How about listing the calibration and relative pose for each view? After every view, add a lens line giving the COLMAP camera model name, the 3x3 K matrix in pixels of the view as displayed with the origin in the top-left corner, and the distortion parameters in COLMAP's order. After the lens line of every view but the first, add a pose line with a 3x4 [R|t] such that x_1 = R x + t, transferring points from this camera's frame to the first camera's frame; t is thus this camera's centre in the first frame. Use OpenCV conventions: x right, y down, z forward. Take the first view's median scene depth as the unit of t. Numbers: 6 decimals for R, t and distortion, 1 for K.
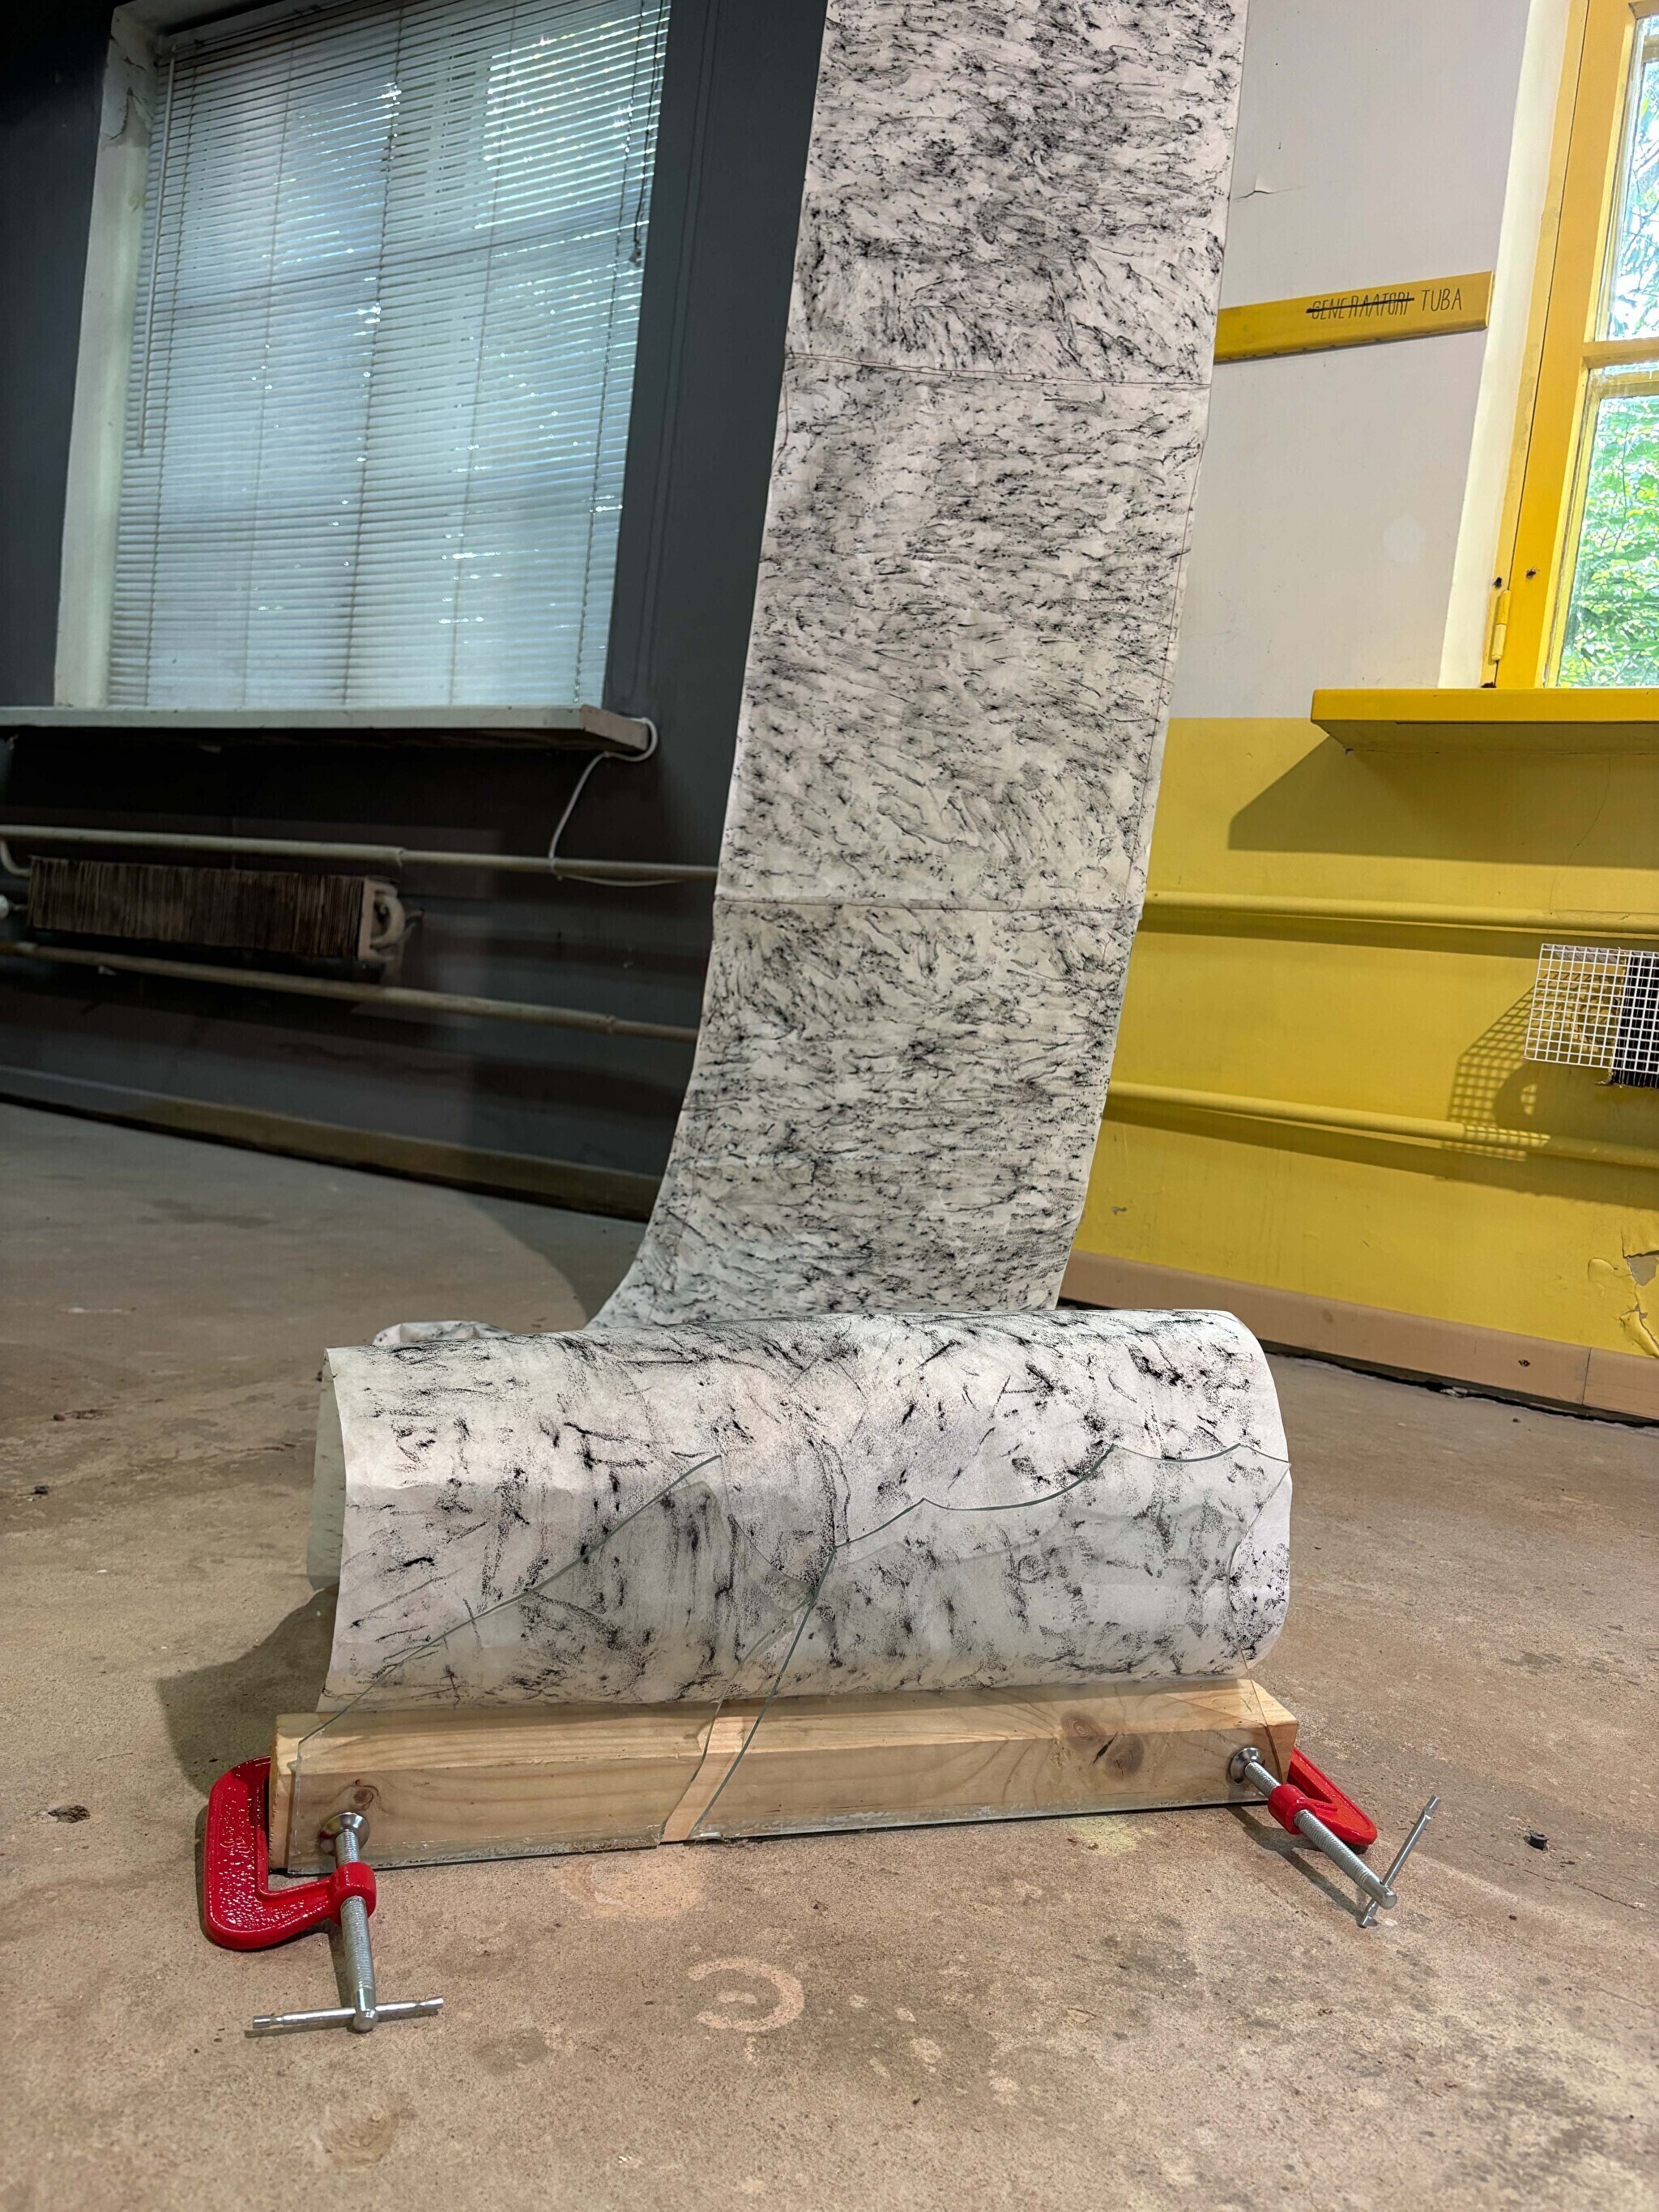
lens RADIAL K [[1697.2, 0, 829.5], [0, 1697.2, 1106.0], [0, 0, 1]] dist [0.012434, 0.004796]
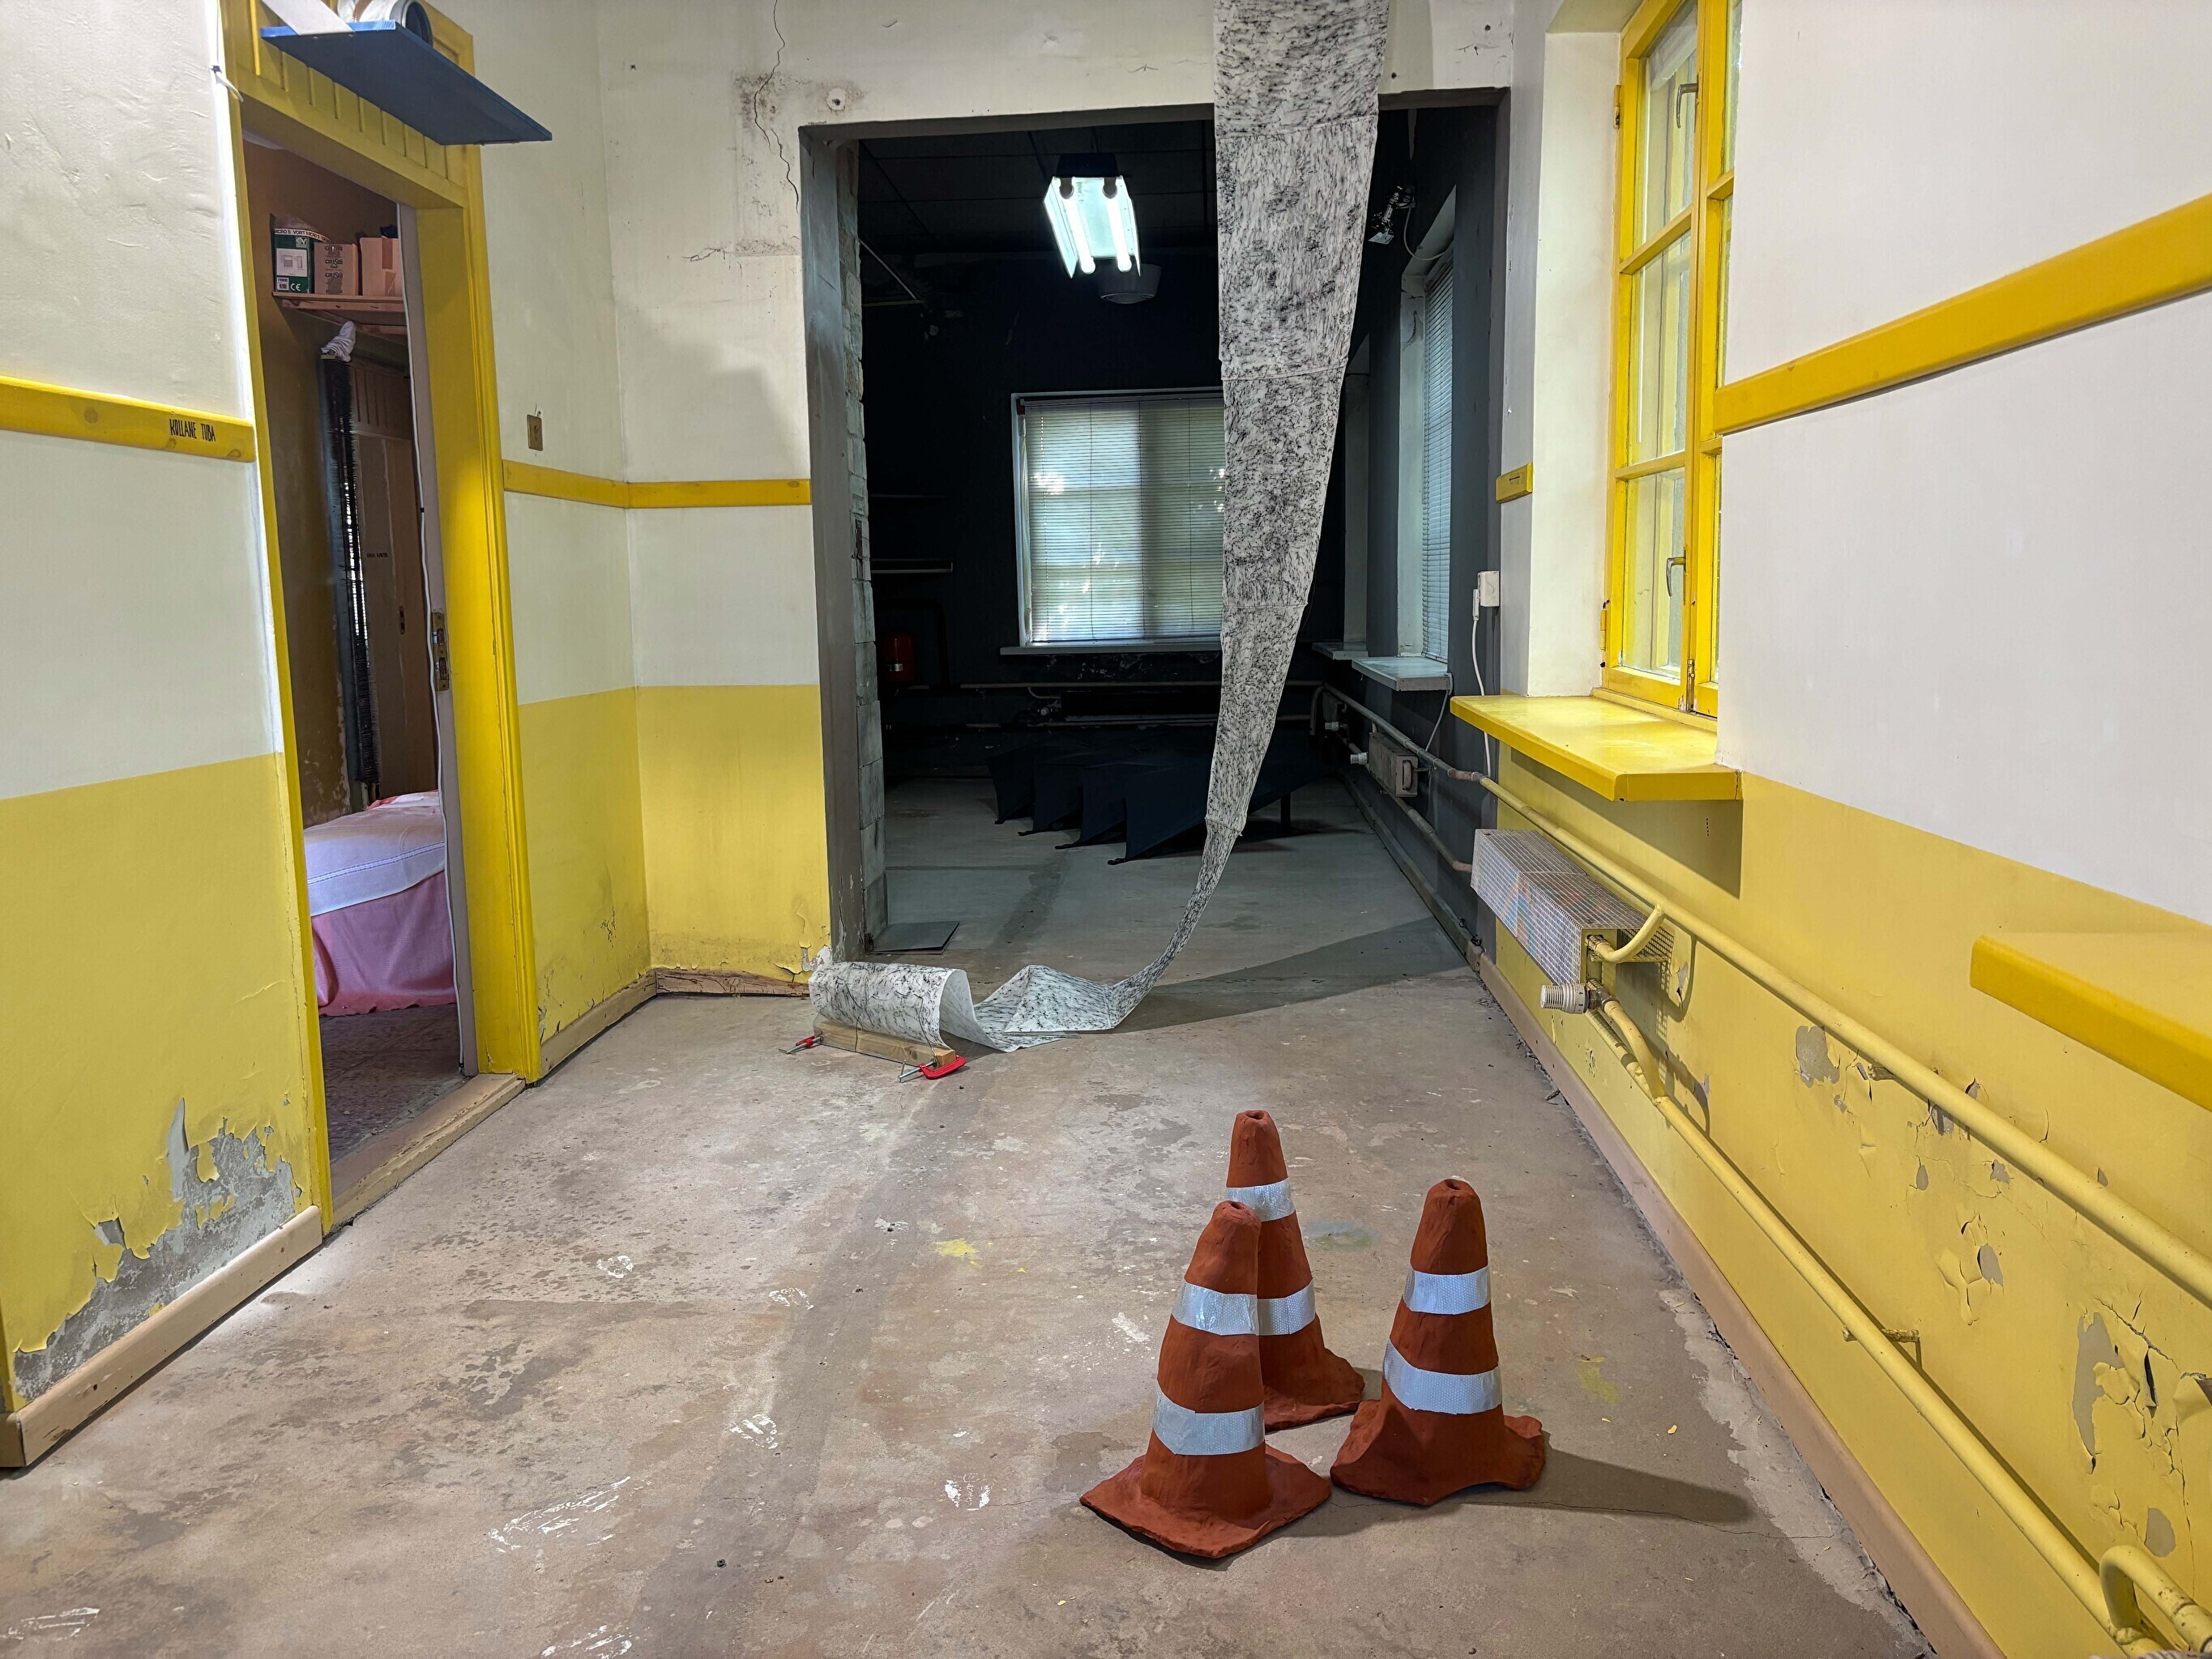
lens RADIAL K [[1697.2, 0, 1106.0], [0, 1697.2, 829.5], [0, 0, 1]] dist [0.012434, 0.004796]
pose [[0.472392, 0.002354, -0.881385, 4.936236], [0.029816, 0.999381, 0.018650, -0.365601], [0.880884, -0.035090, 0.472030, -0.861175]]
